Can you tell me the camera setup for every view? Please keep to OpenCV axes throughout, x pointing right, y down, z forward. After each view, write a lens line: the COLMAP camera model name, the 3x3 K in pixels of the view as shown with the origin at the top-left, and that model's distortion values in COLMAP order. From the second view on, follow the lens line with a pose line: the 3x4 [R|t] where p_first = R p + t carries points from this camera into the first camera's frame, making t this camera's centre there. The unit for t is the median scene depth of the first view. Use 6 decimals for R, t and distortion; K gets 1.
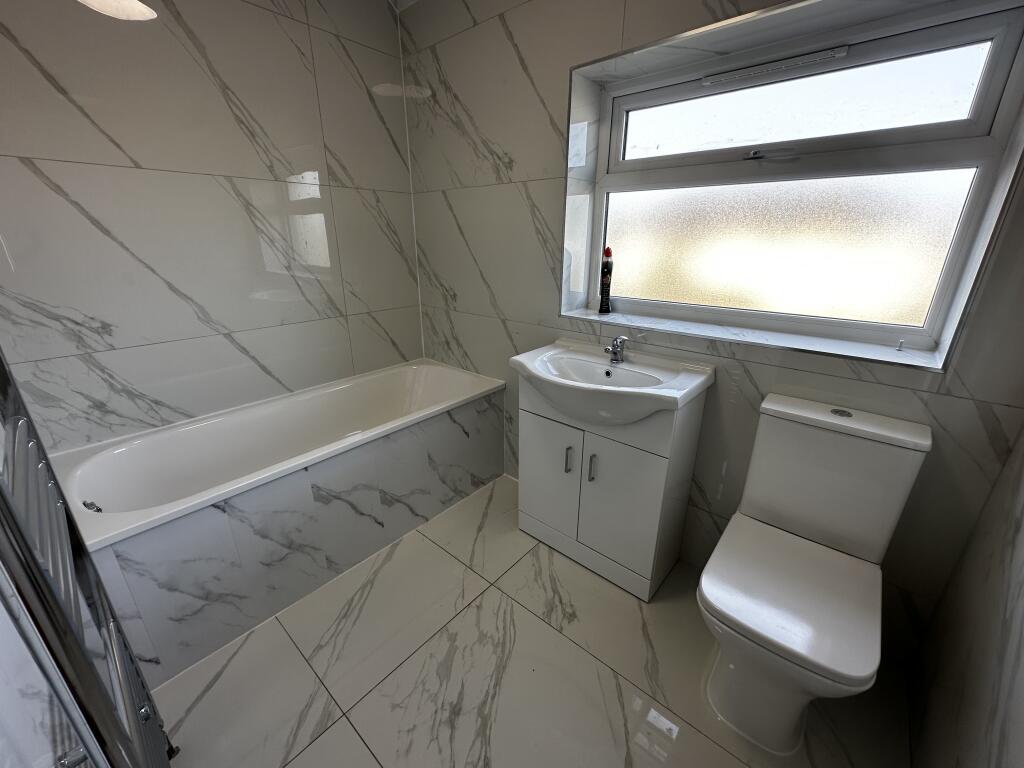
lens RADIAL K [[409.6, 0, 512.0], [0, 409.6, 384.0], [0, 0, 1]] dist [-0.002121, 0.000153]
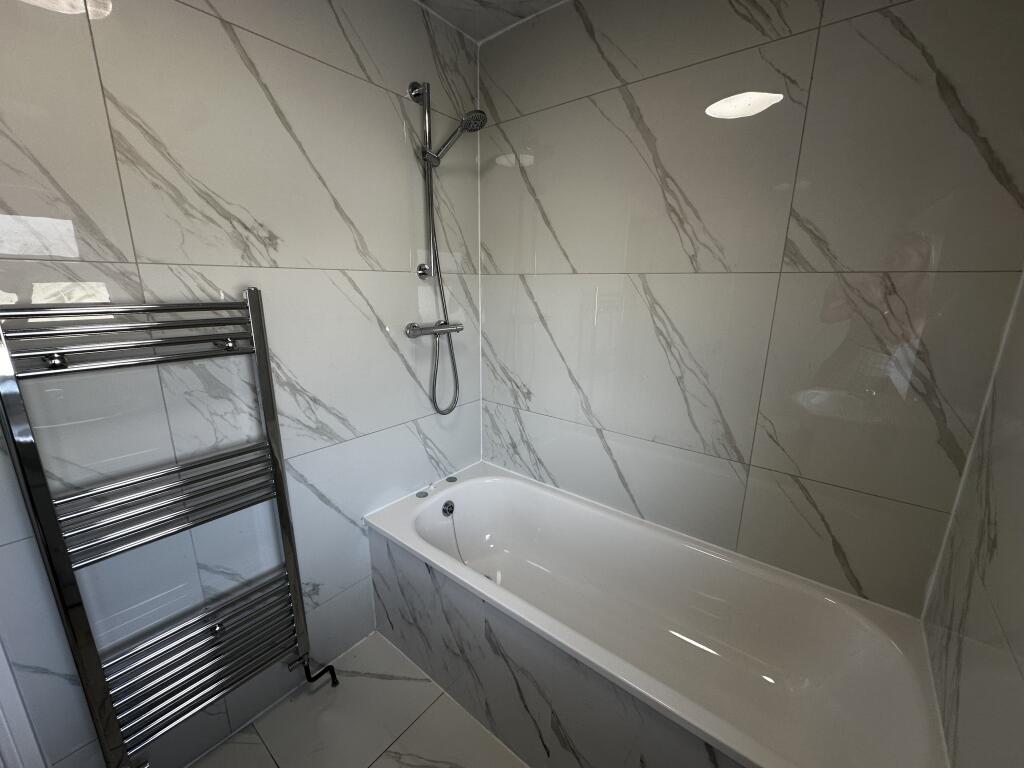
lens RADIAL K [[409.6, 0, 512.0], [0, 409.6, 384.0], [0, 0, 1]] dist [-0.002121, 0.000153]
pose [[0.037684, 0.238485, -0.970415, 0.209245], [-0.347448, 0.913642, 0.211041, -0.360251], [0.936942, 0.329216, 0.117291, 0.677187]]
